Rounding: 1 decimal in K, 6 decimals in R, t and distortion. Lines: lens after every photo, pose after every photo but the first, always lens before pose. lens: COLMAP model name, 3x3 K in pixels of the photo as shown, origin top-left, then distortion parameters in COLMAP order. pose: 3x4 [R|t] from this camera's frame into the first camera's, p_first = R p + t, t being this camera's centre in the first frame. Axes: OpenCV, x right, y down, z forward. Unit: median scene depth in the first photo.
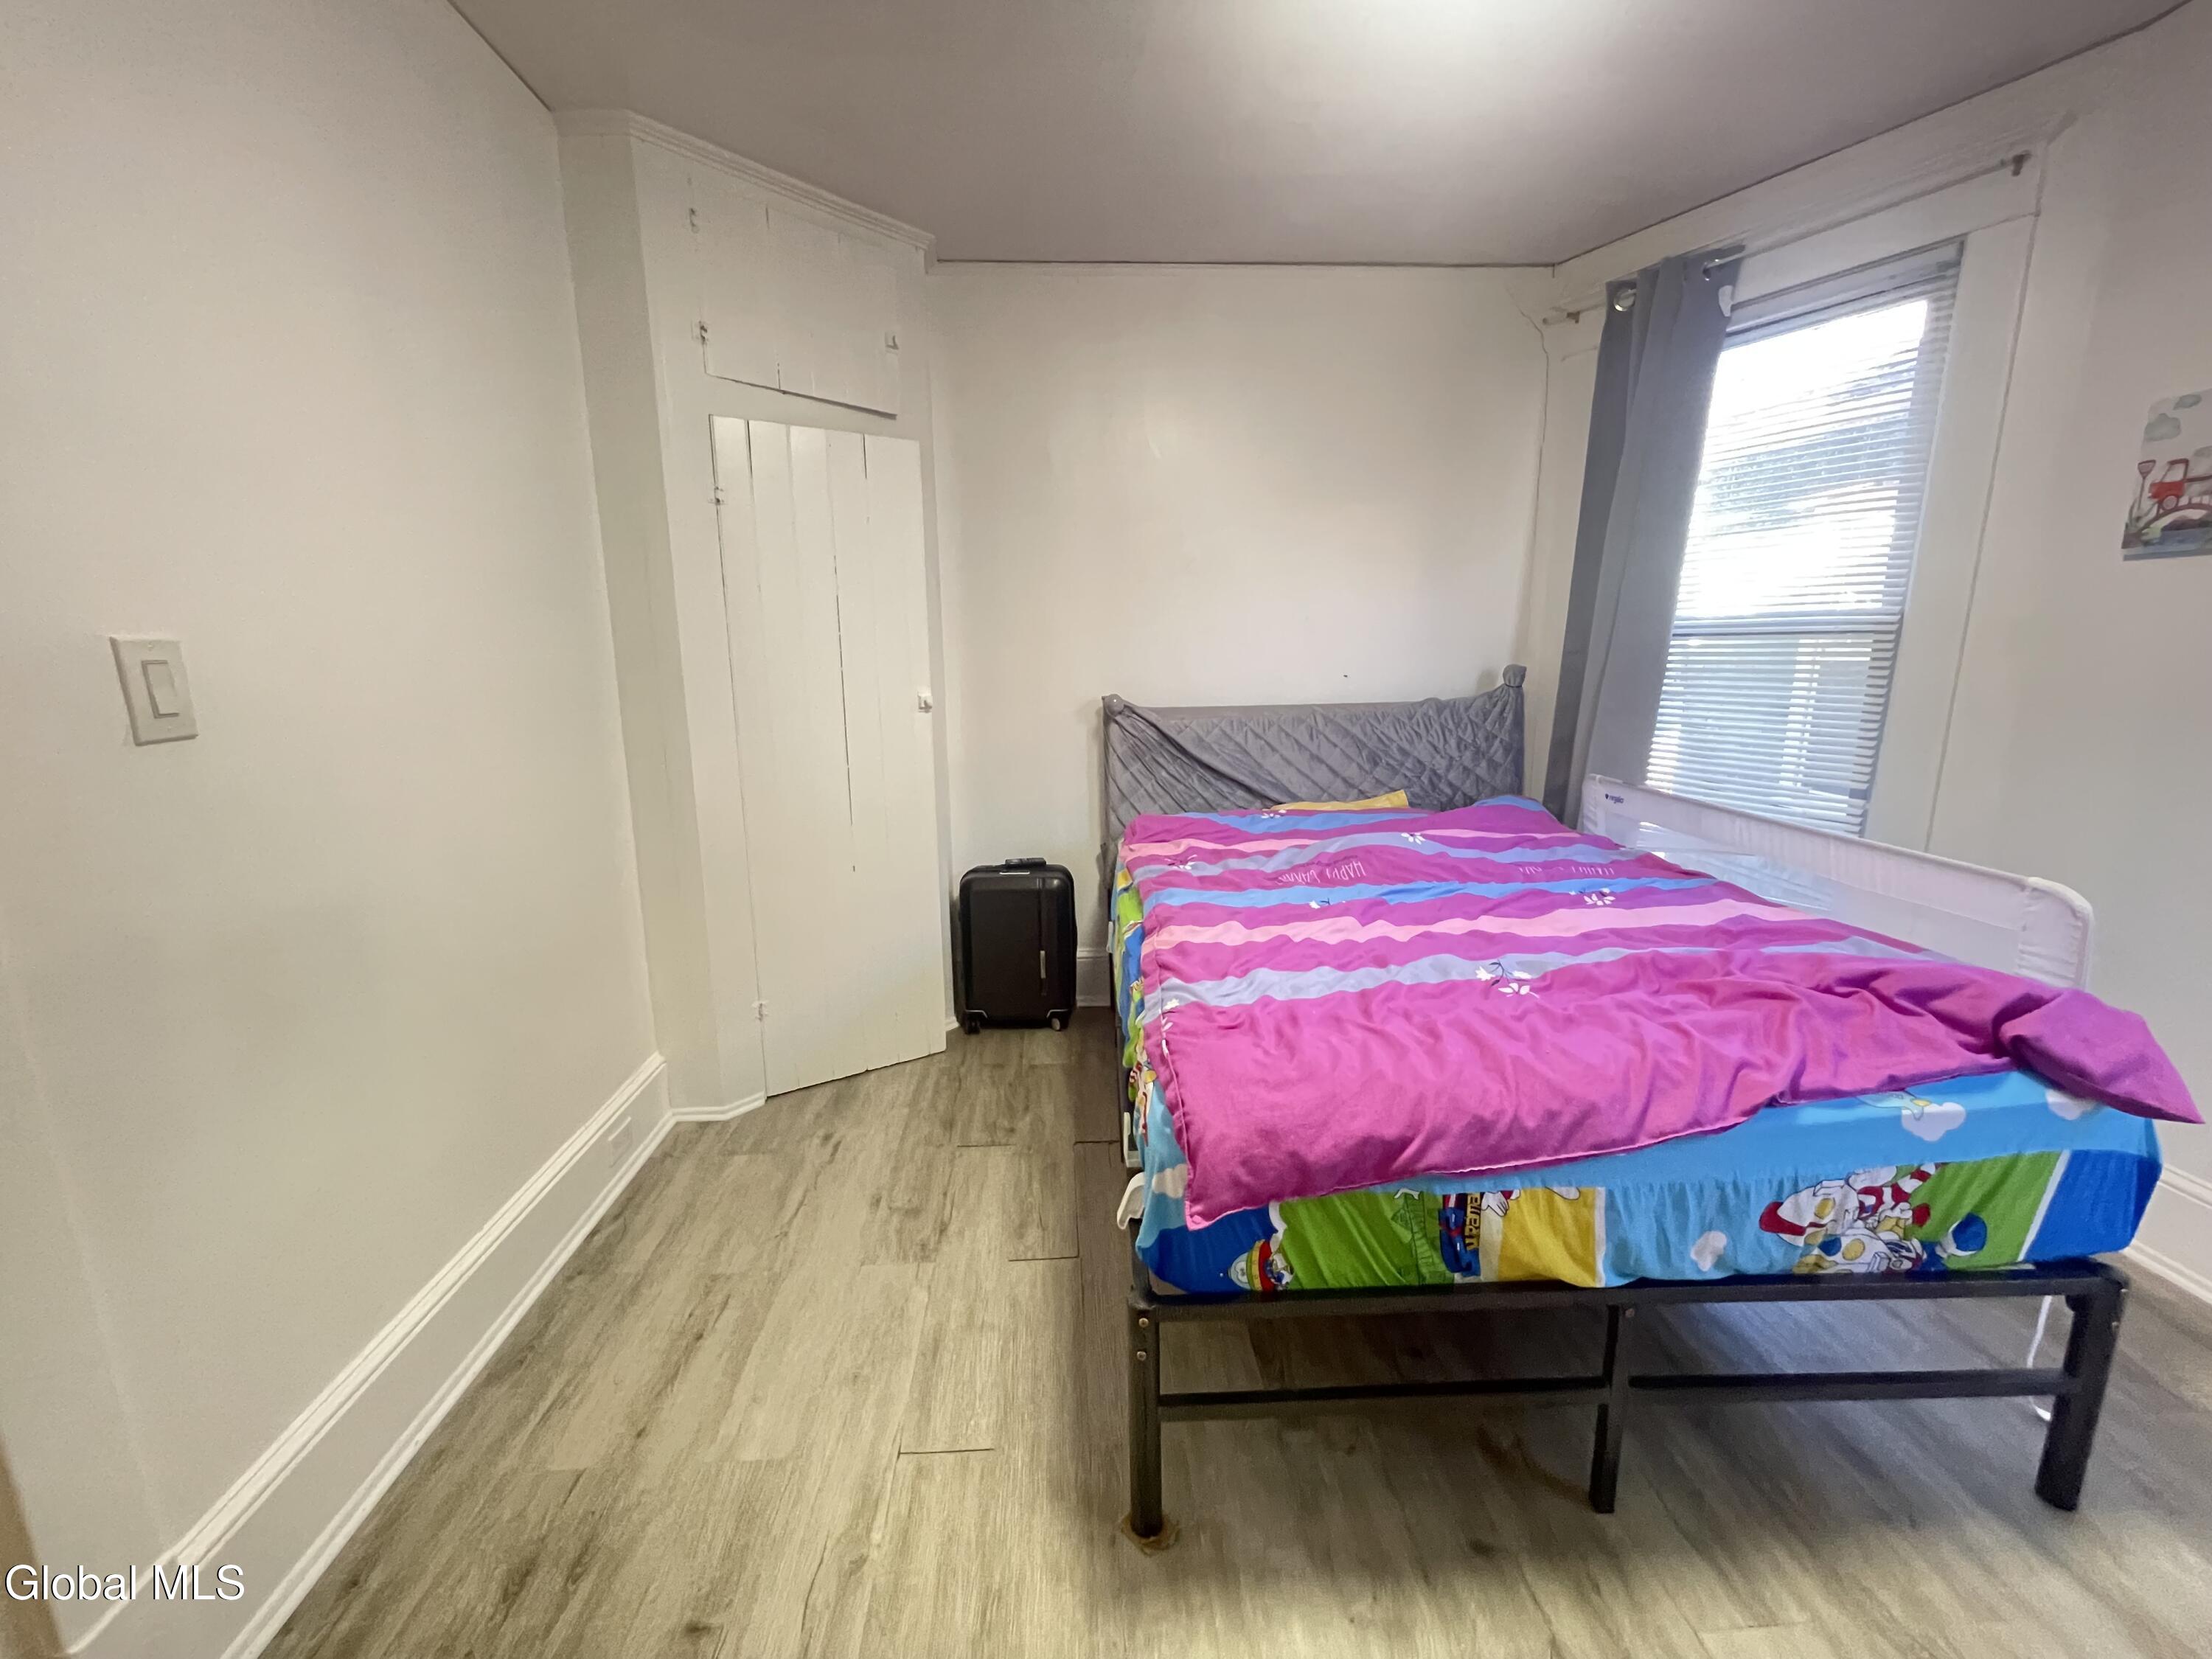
lens RADIAL K [[908.8, 0, 1104.8], [0, 908.8, 834.5], [0, 0, 1]] dist [-0.003354, -0.000327]
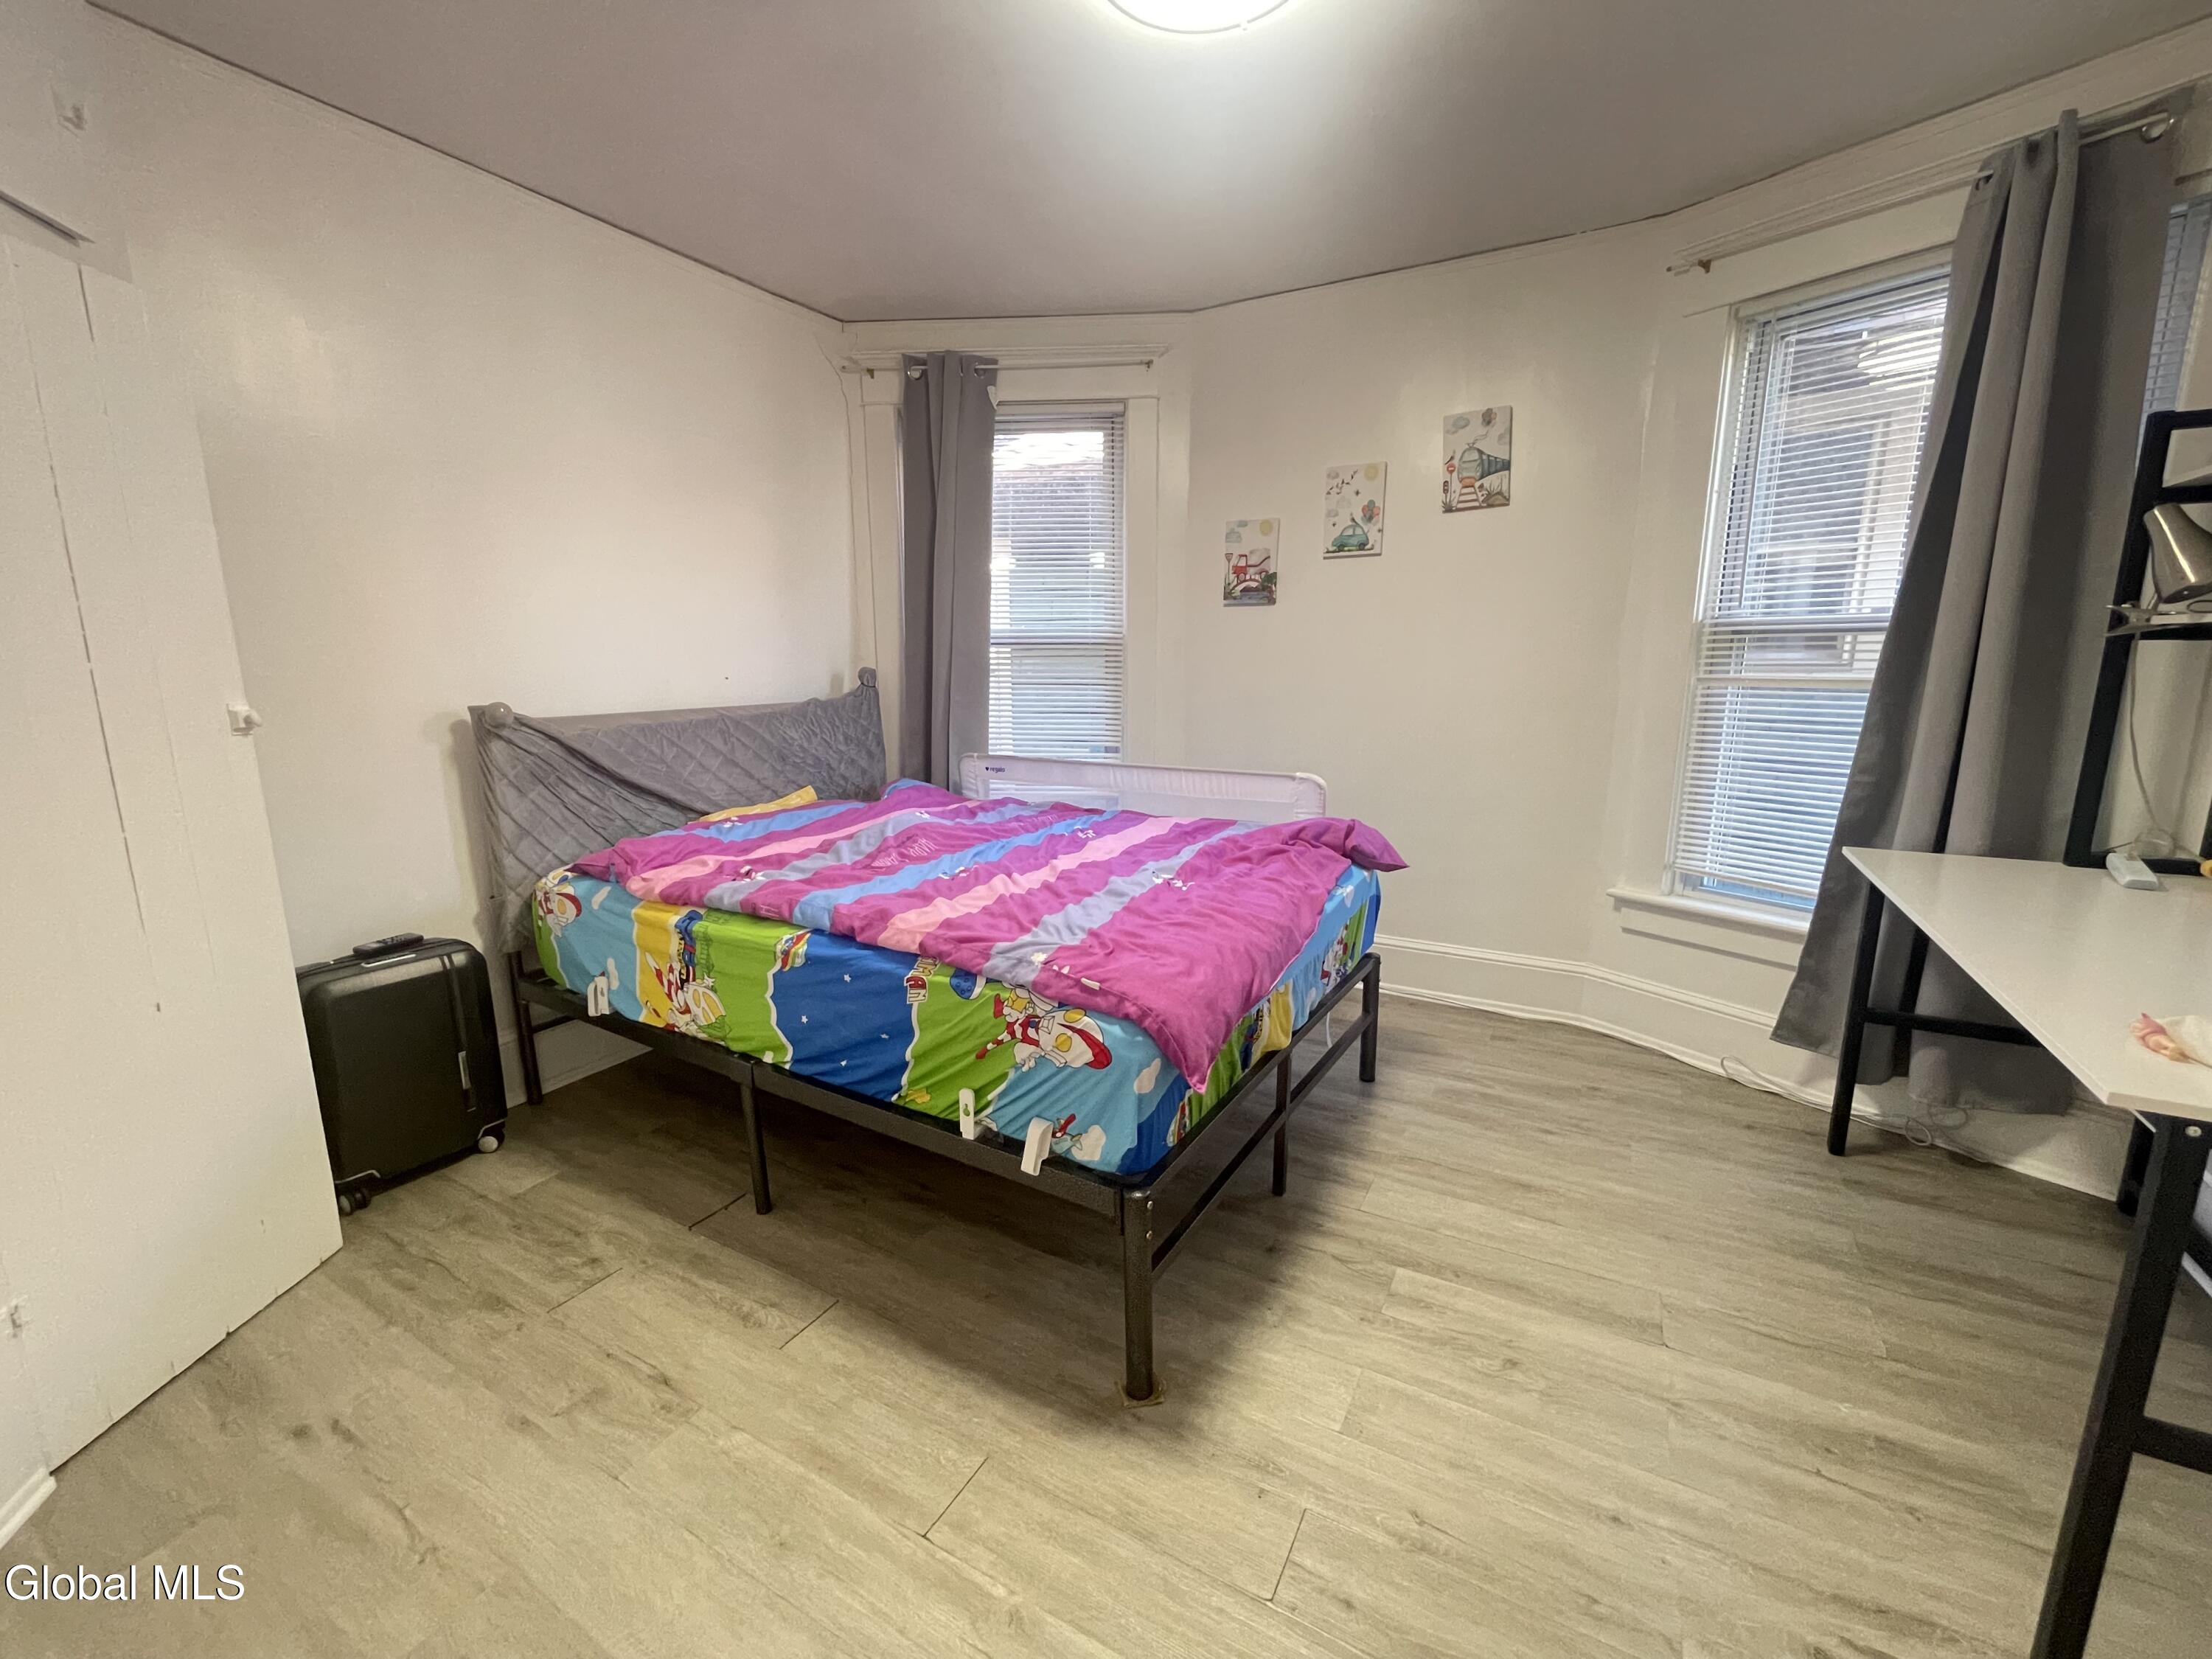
lens RADIAL K [[908.8, 0, 1104.8], [0, 908.8, 834.5], [0, 0, 1]] dist [-0.003354, -0.000327]
pose [[0.537988, -0.147816, 0.829891, -0.446850], [0.163211, 0.984141, 0.069487, -0.013134], [-0.827001, 0.098064, 0.553582, 0.174868]]
